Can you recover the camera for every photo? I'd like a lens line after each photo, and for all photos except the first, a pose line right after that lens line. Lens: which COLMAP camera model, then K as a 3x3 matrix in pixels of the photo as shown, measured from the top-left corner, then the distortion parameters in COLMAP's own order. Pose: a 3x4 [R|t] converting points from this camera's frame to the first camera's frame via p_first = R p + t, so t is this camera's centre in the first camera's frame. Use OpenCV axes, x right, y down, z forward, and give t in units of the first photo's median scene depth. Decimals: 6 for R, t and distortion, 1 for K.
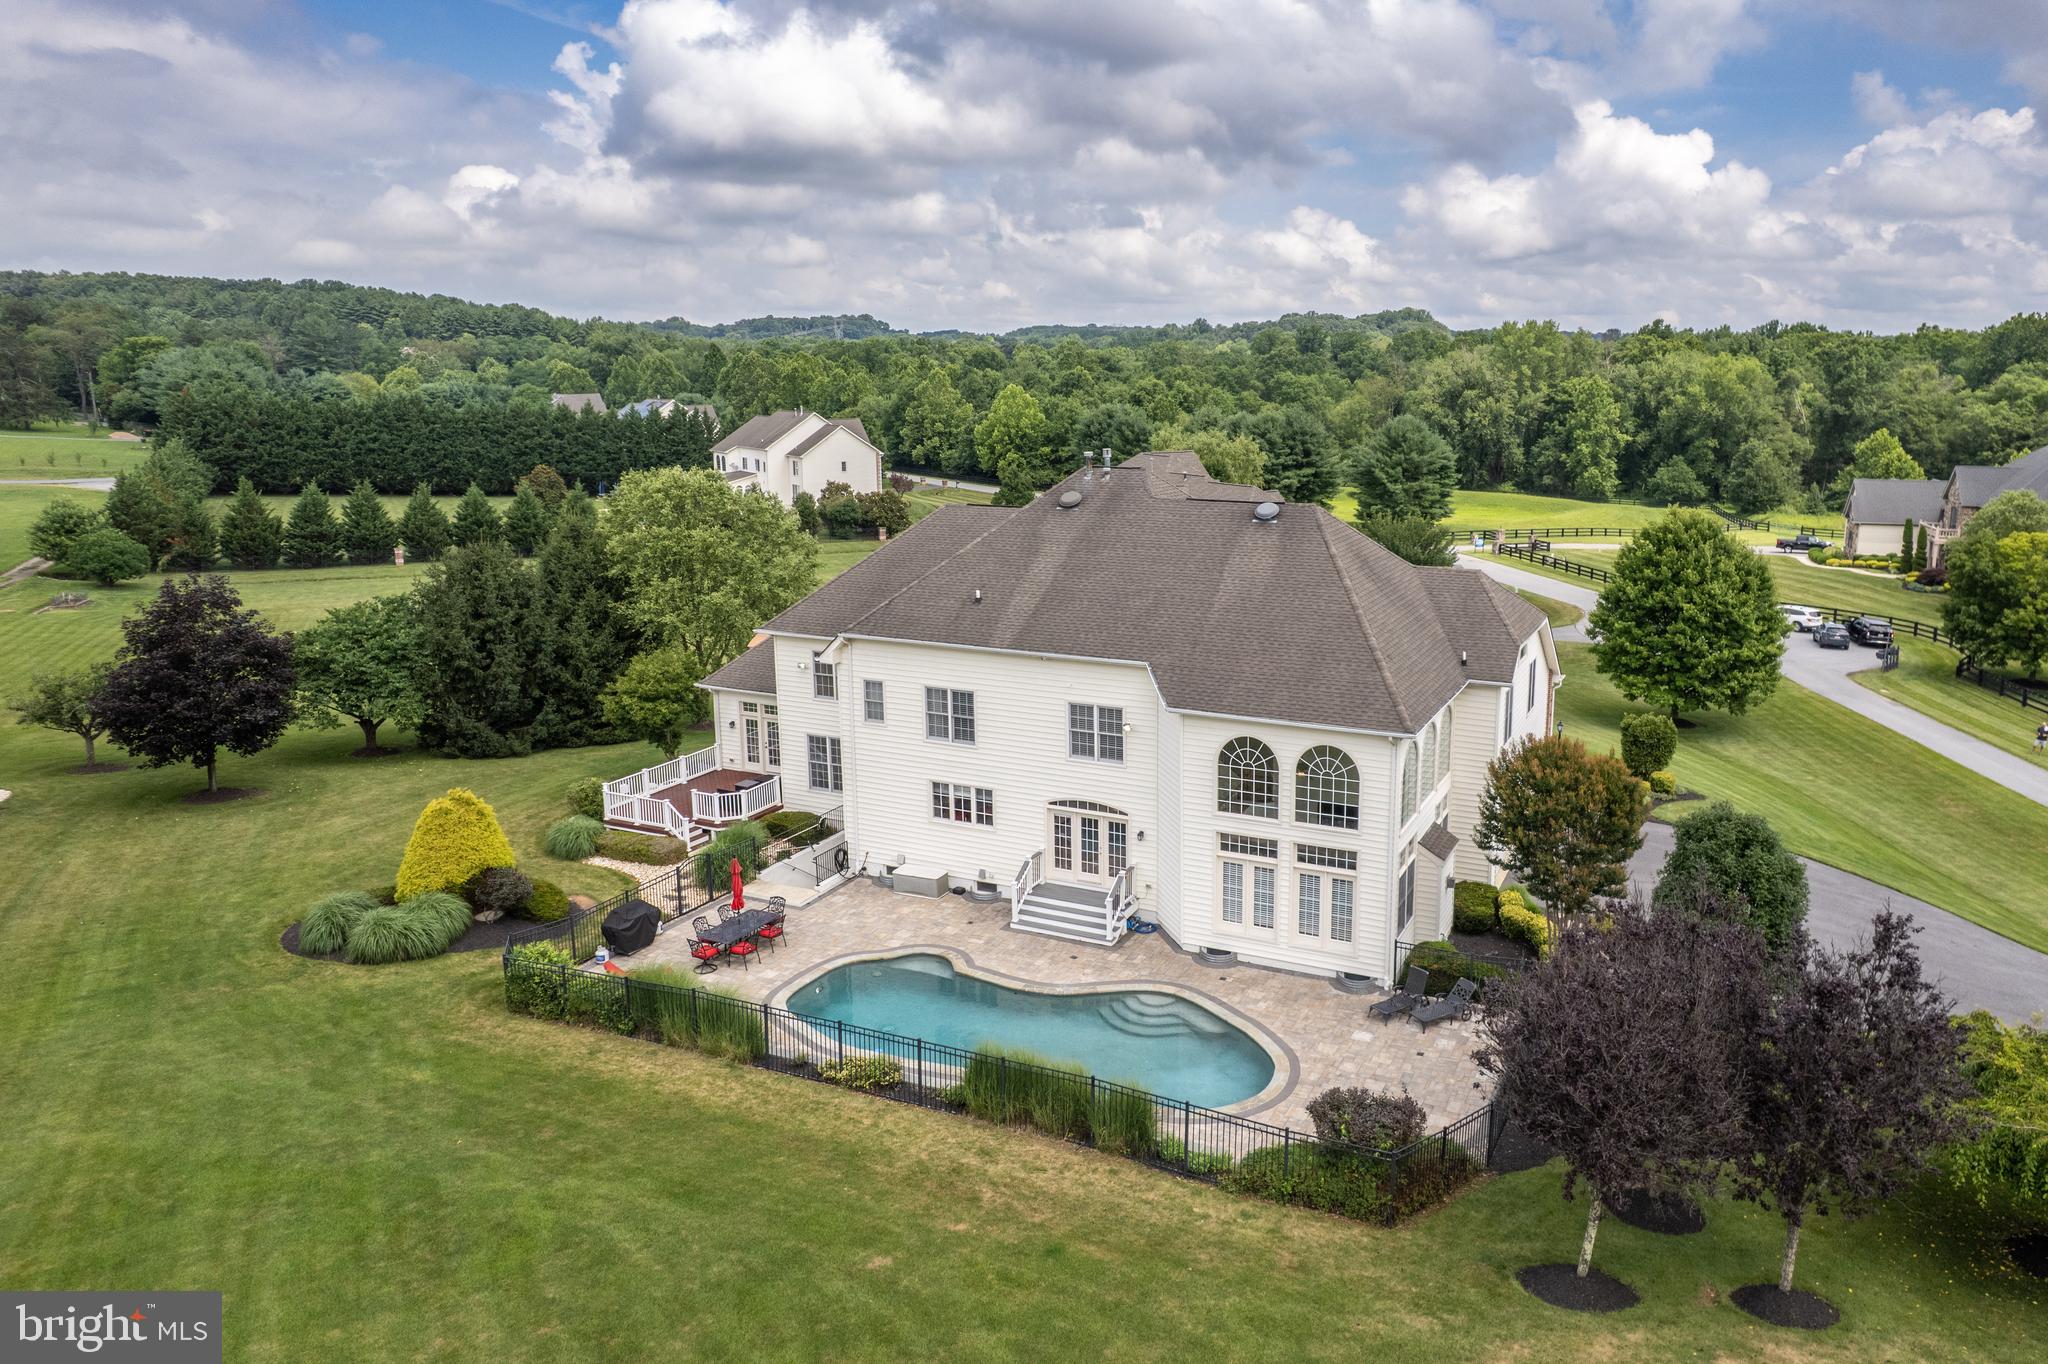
lens RADIAL K [[1357.7, 0, 1177.7], [0, 1357.7, 654.3], [0, 0, 1]] dist [-0.054210, 0.033932]
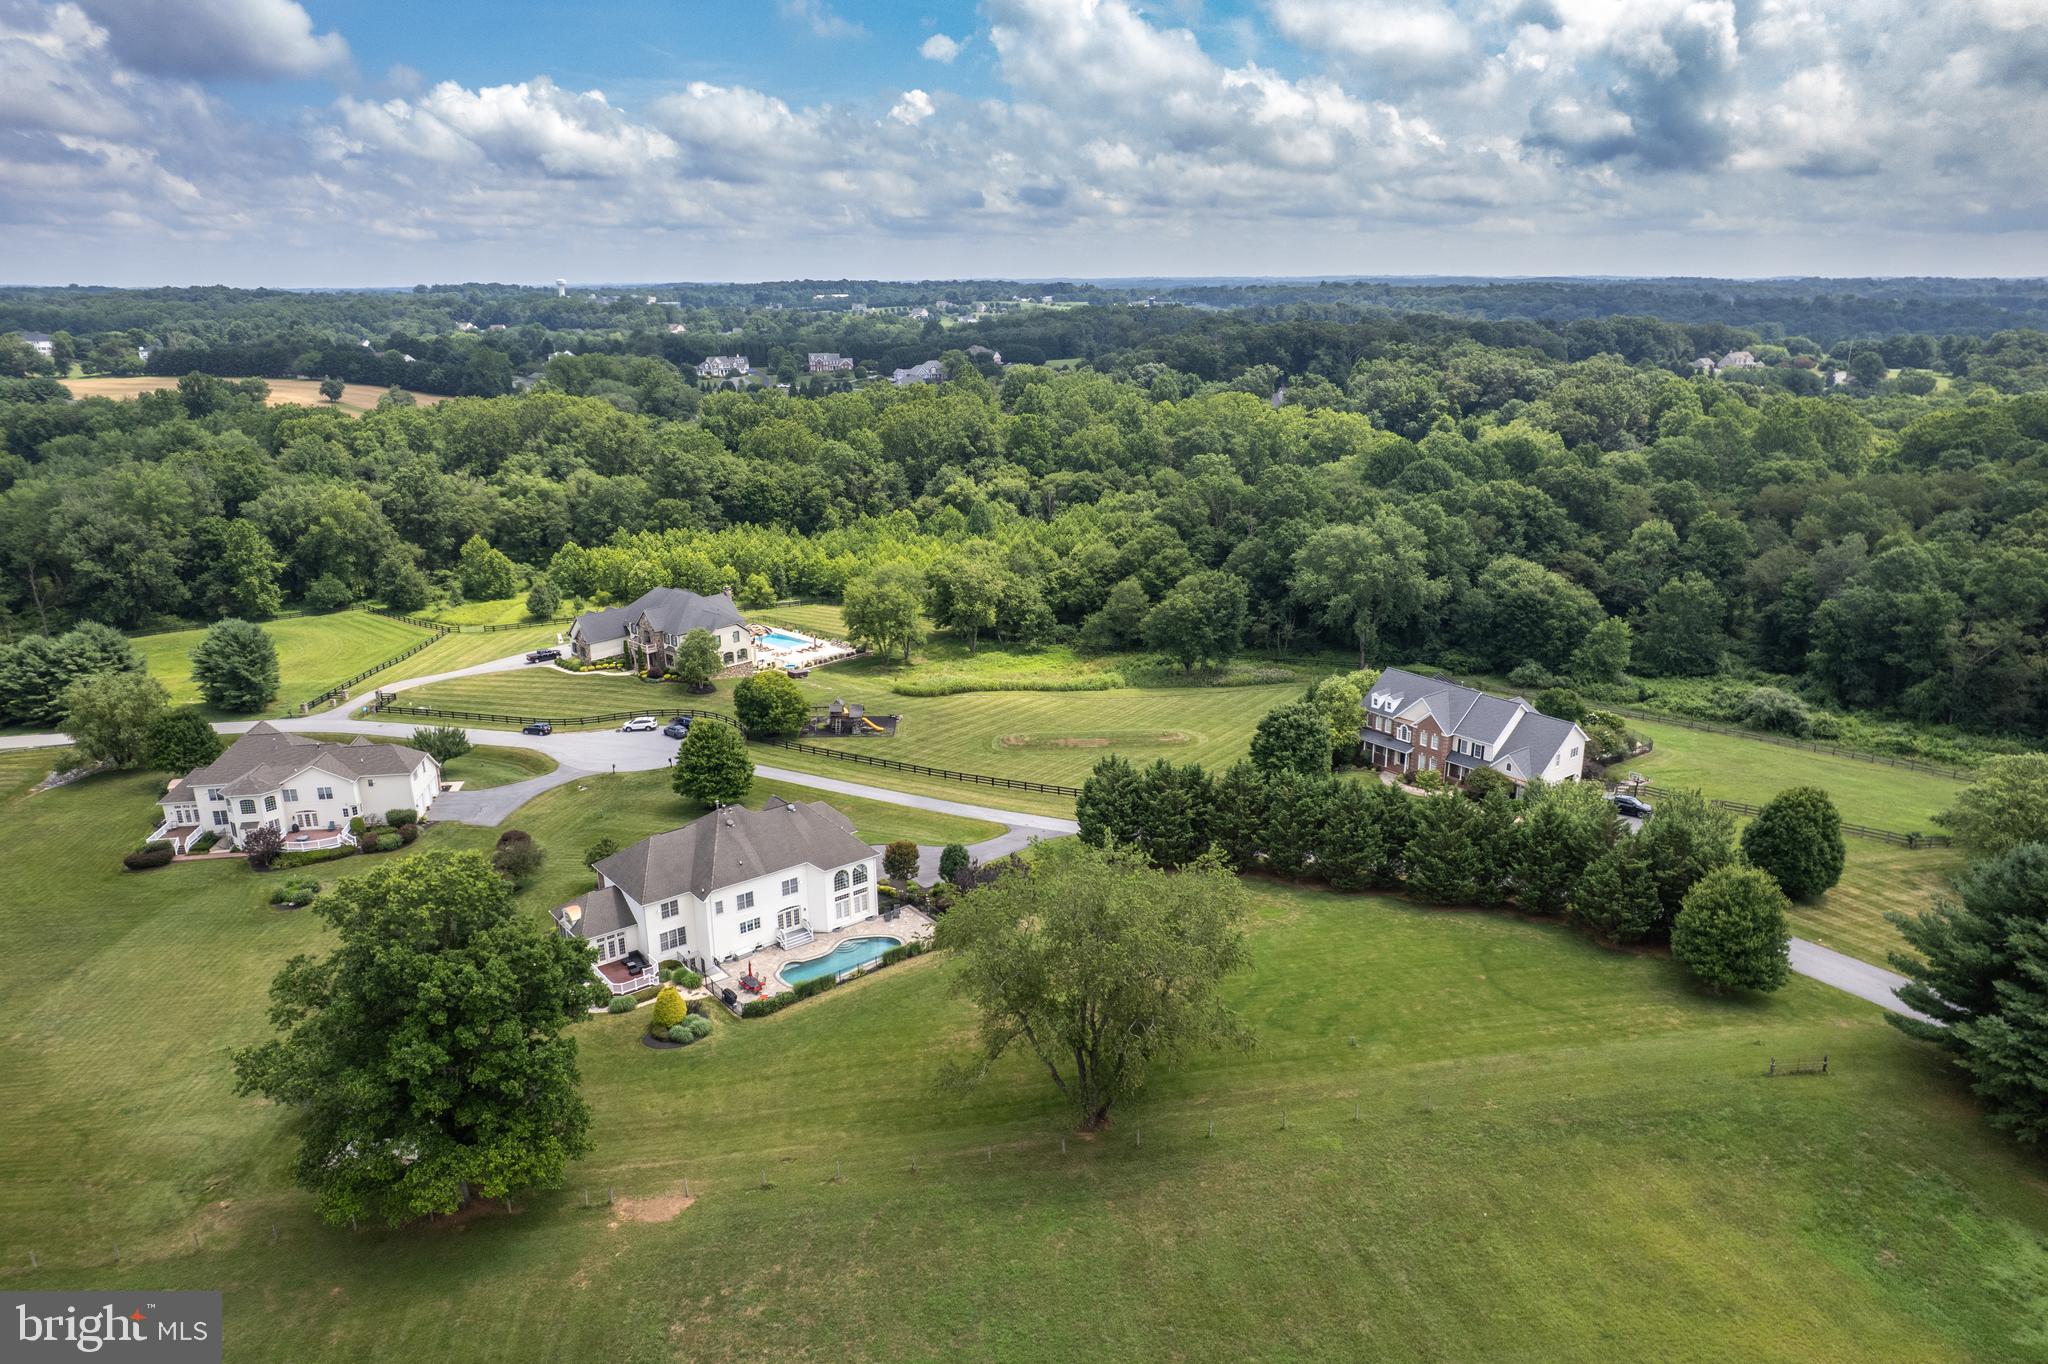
lens RADIAL K [[1345.1, 0, 1035.0], [0, 1345.1, 688.9], [0, 0, 1]] dist [-0.077958, 0.072984]
pose [[0.462795, -0.266269, 0.845530, -2.069705], [0.189563, 0.961485, 0.199029, -0.811587], [-0.865960, 0.068171, 0.495446, -1.041721]]
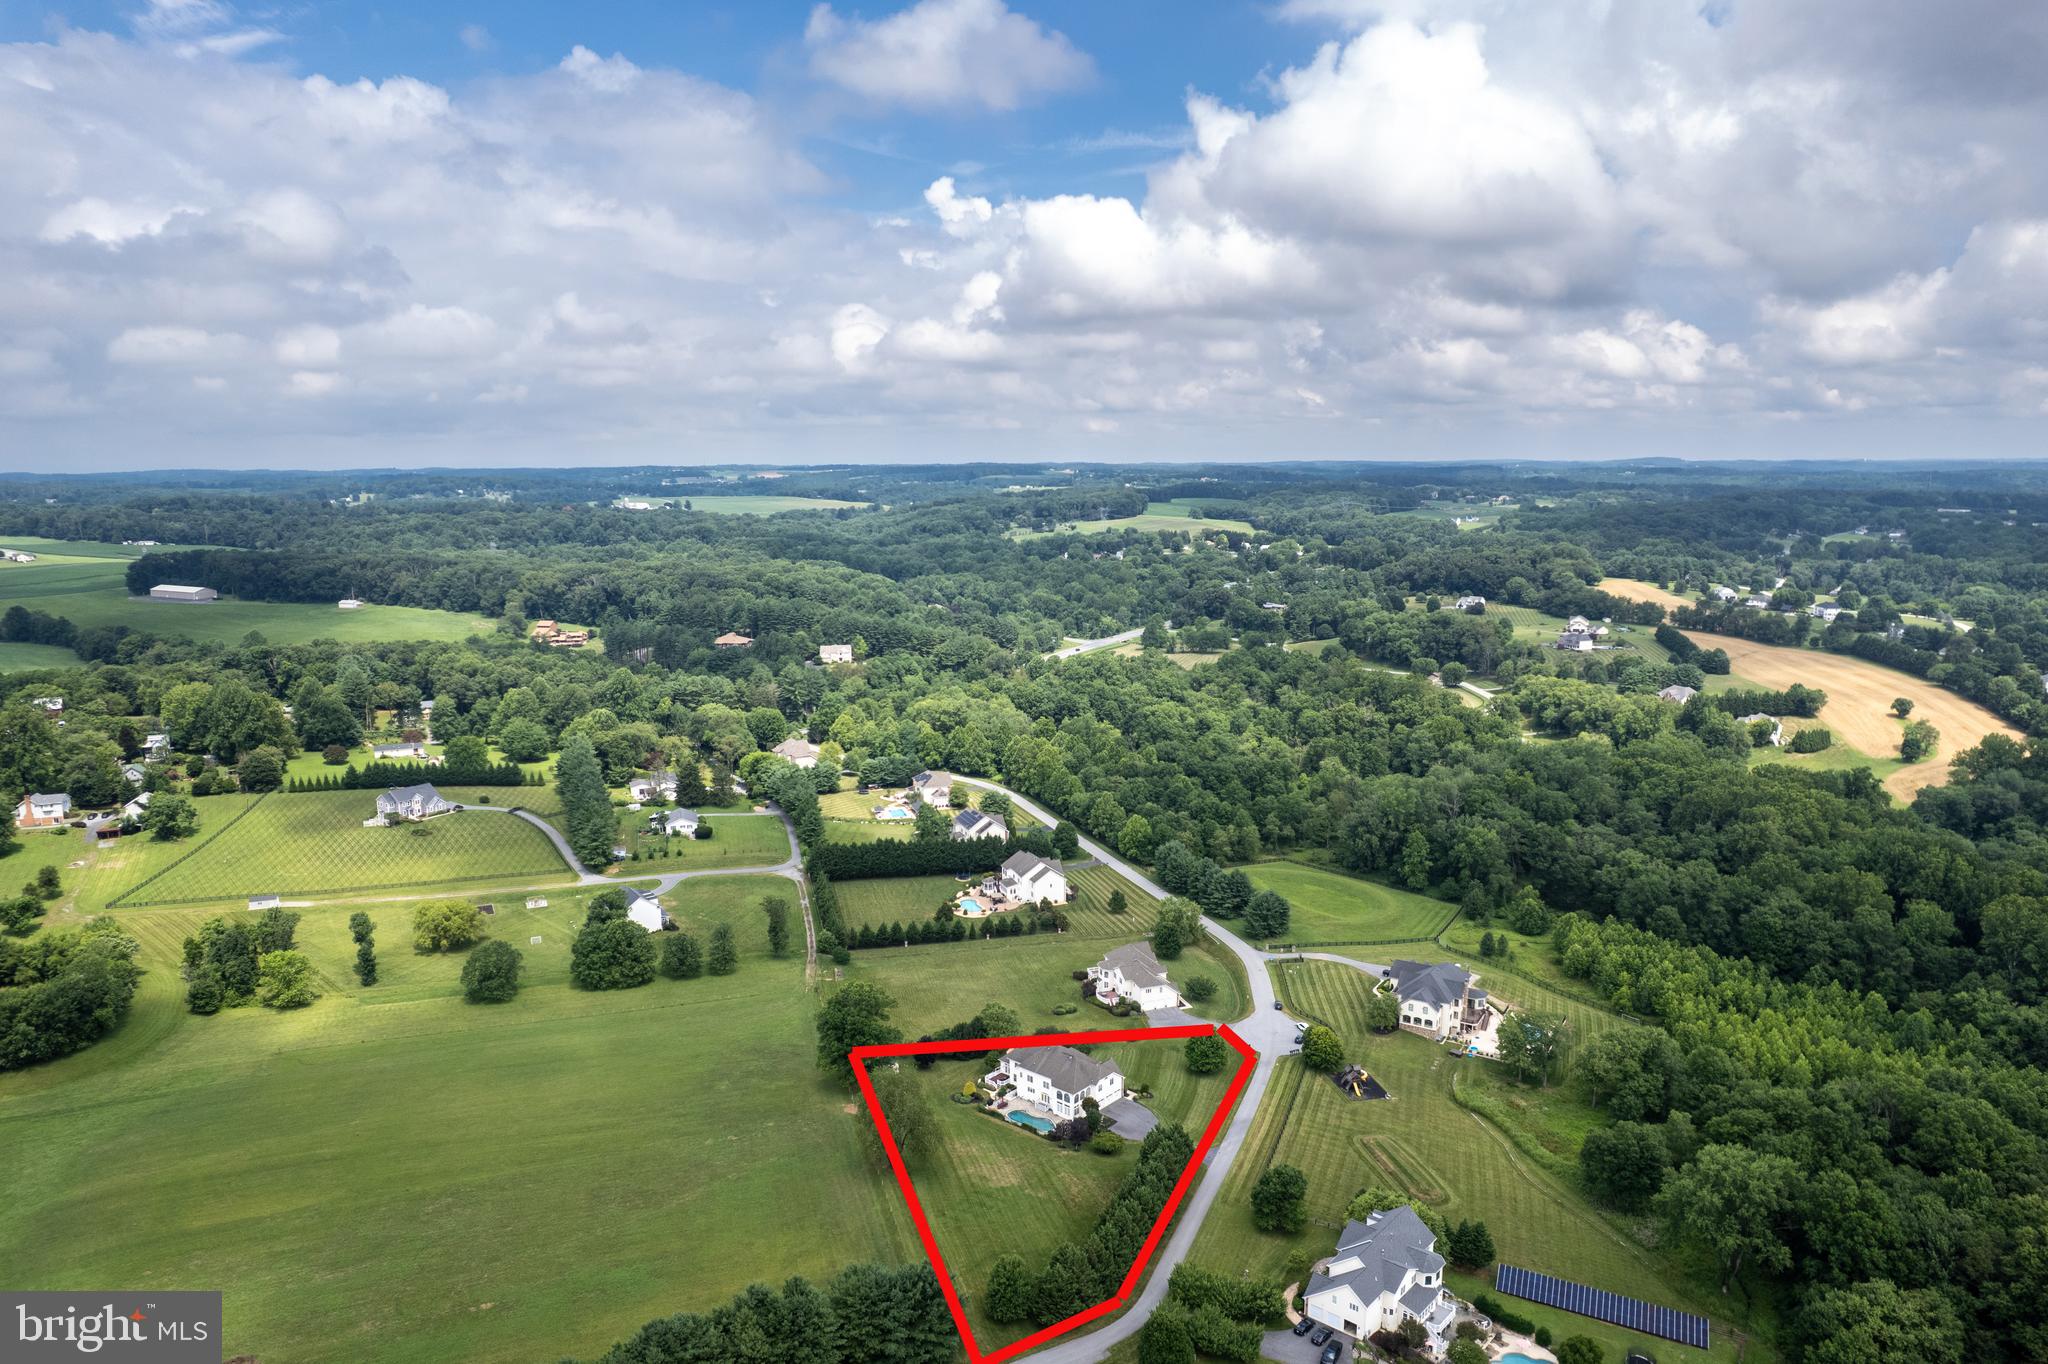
lens RADIAL K [[1345.1, 0, 1035.0], [0, 1345.1, 688.9], [0, 0, 1]] dist [-0.077958, 0.072984]
pose [[0.954359, 0.046650, -0.294997, 1.739724], [-0.055160, 0.998265, -0.020587, -1.753097], [0.293525, 0.035920, 0.955276, -5.519146]]
